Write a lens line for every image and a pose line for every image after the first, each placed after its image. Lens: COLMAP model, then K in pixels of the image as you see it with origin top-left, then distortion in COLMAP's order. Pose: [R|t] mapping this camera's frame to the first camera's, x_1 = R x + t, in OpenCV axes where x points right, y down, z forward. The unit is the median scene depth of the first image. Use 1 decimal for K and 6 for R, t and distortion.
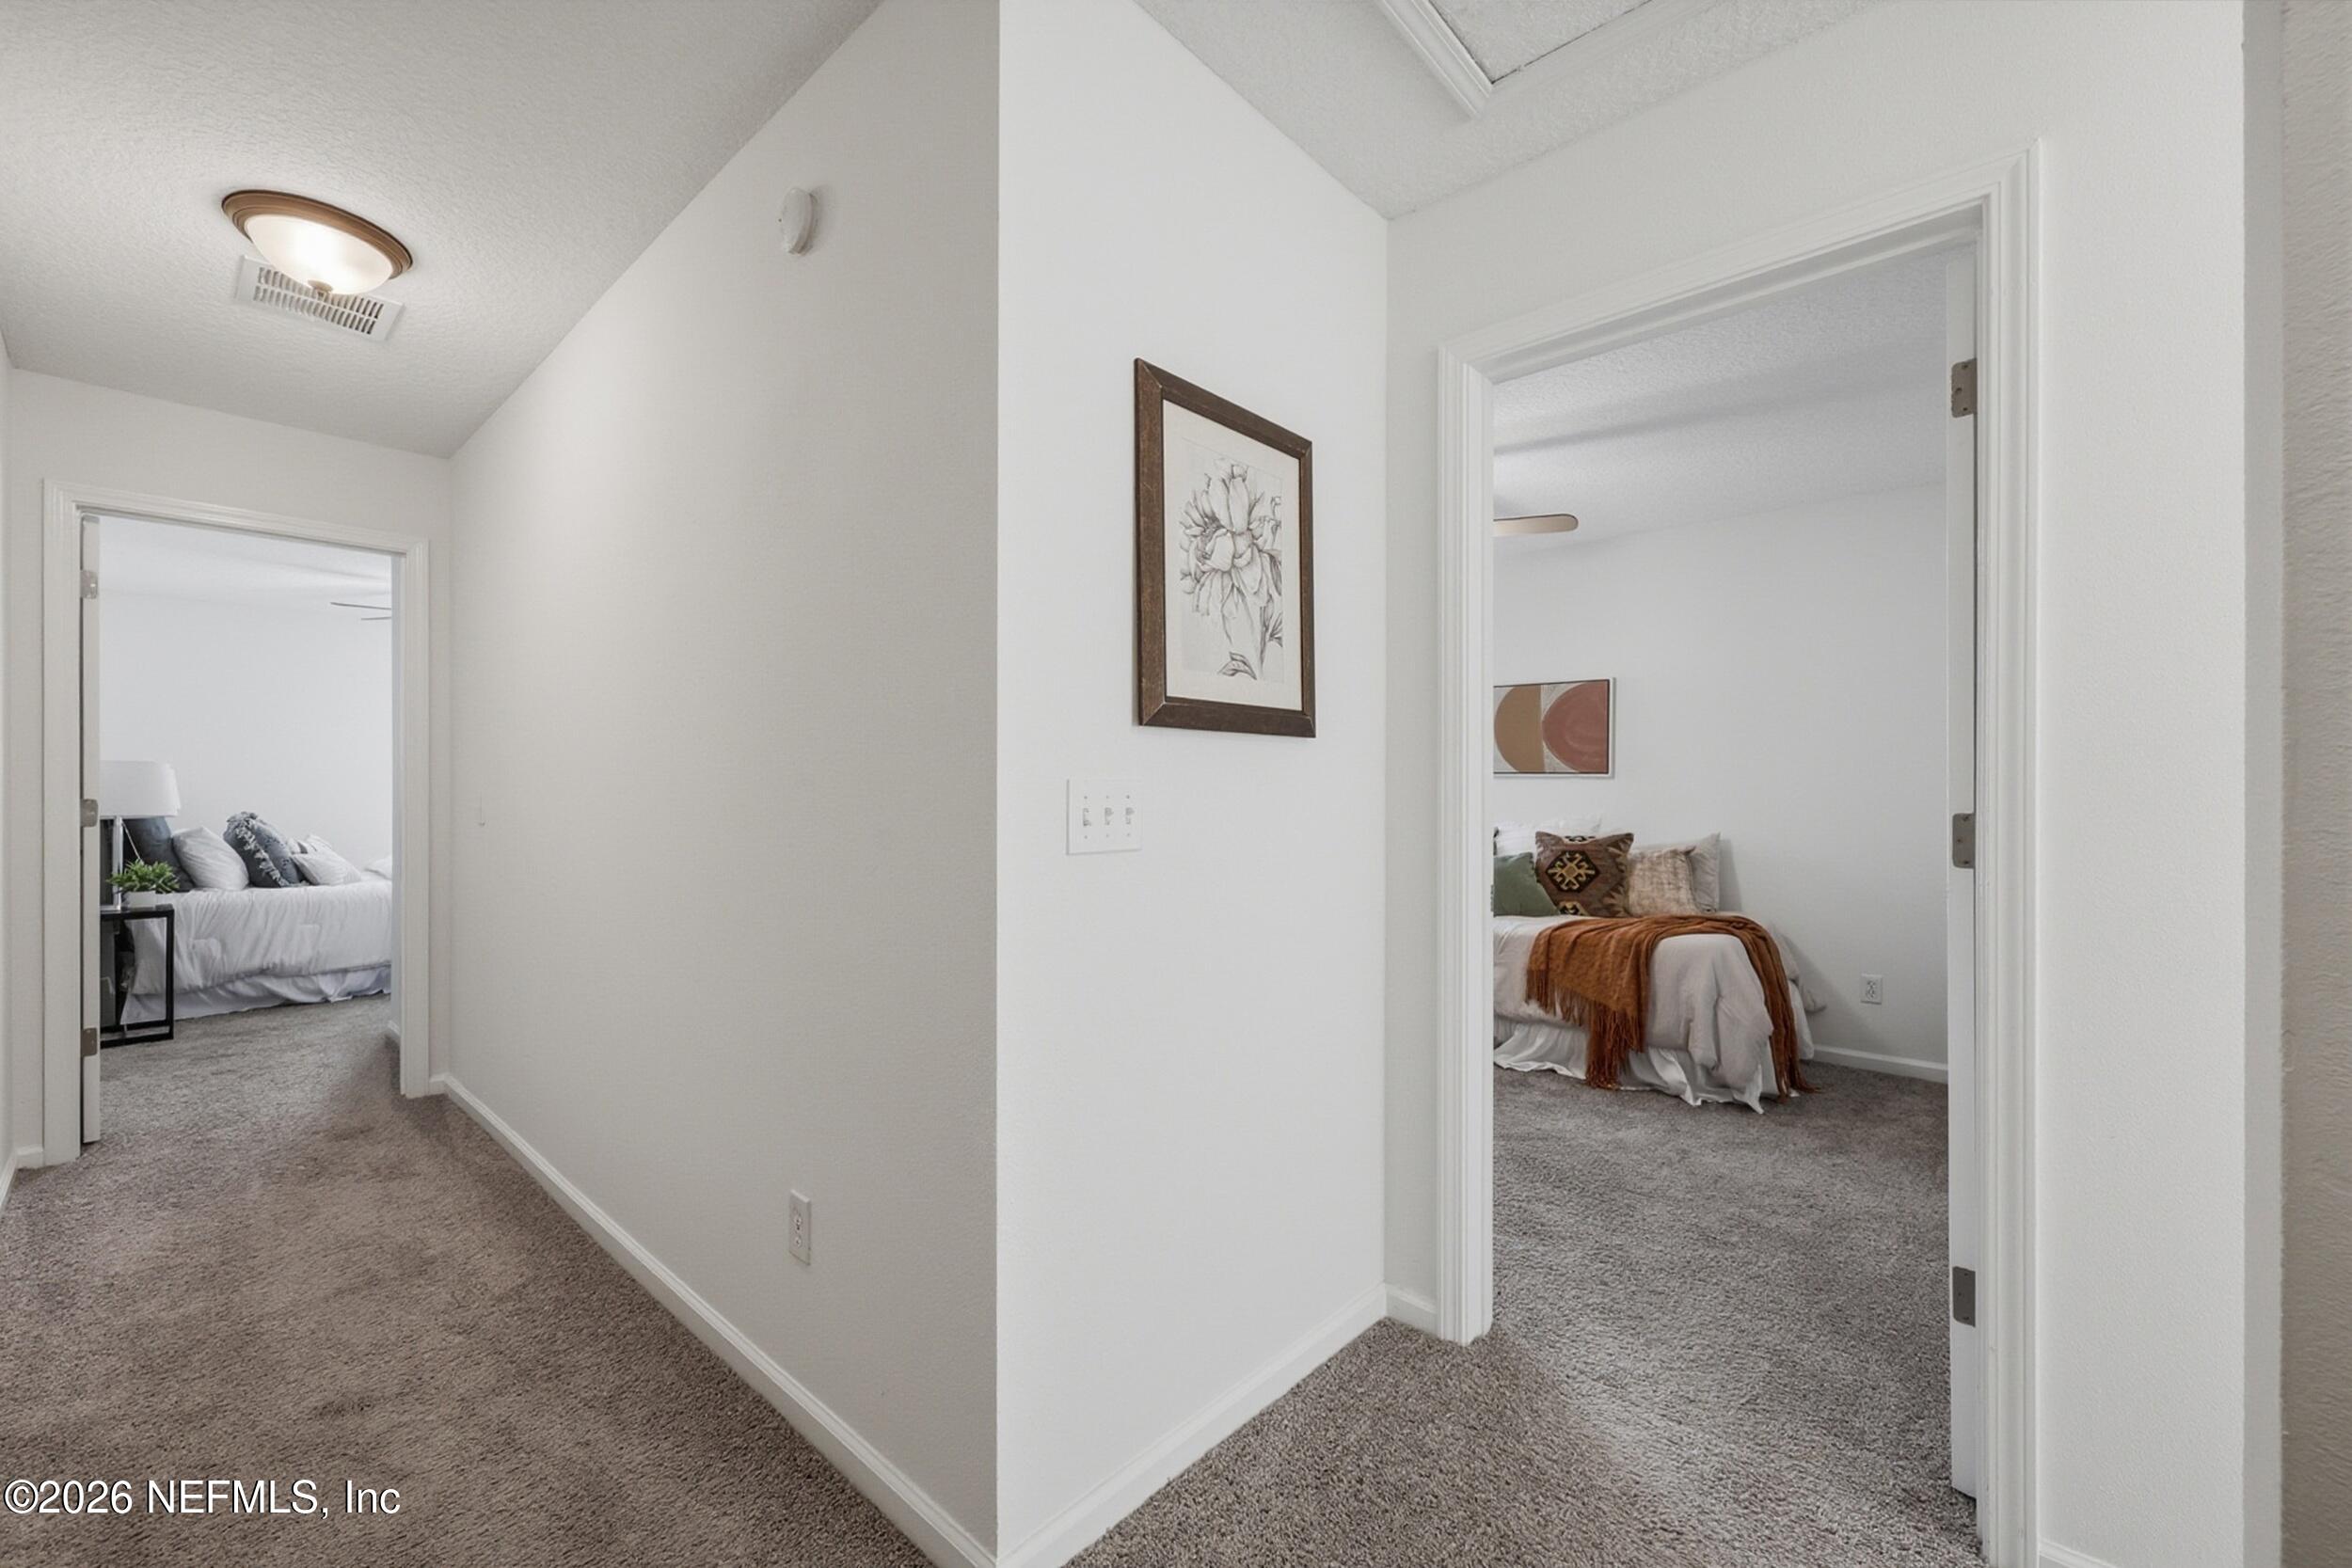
lens RADIAL K [[950.9, 0, 1166.7], [0, 950.9, 786.9], [0, 0, 1]] dist [-0.001757, 0.000492]
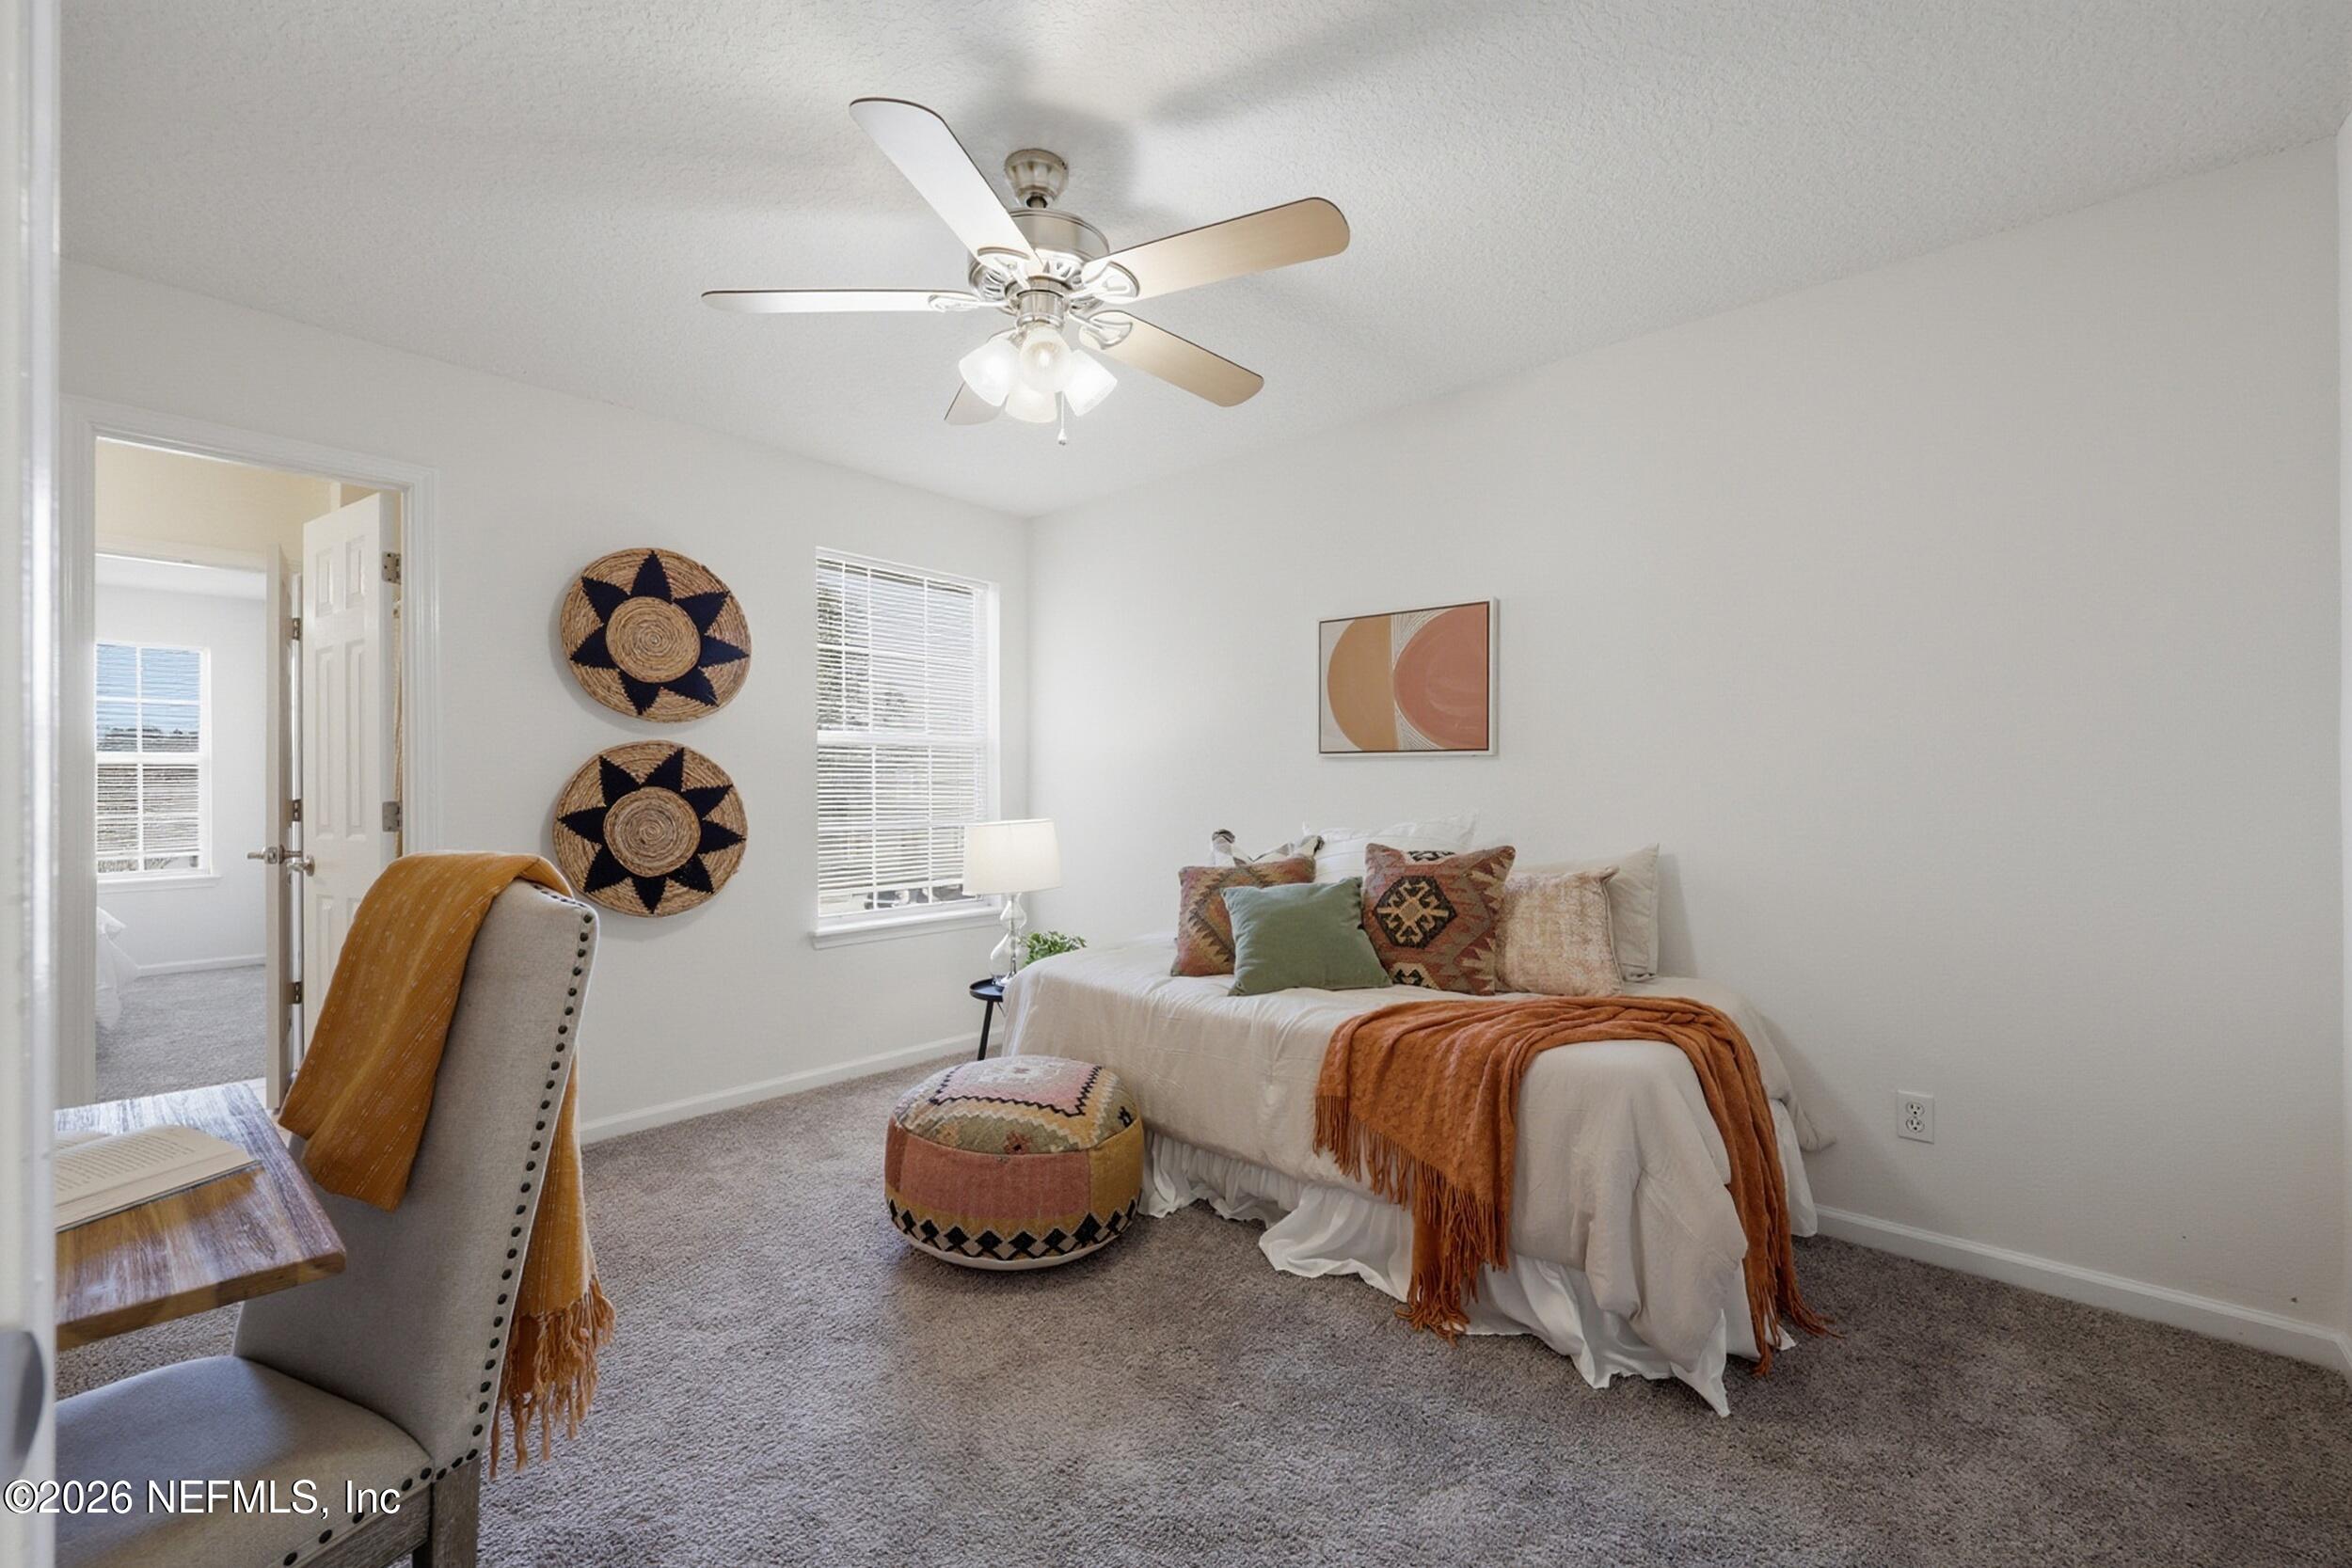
lens RADIAL K [[950.9, 0, 1170.2], [0, 950.9, 781.7], [0, 0, 1]] dist [-0.001757, 0.000492]
pose [[0.999702, -0.006169, 0.023598, 0.289504], [0.006206, 0.999980, -0.001473, 0.007910], [-0.023589, 0.001619, 0.999720, 0.452329]]
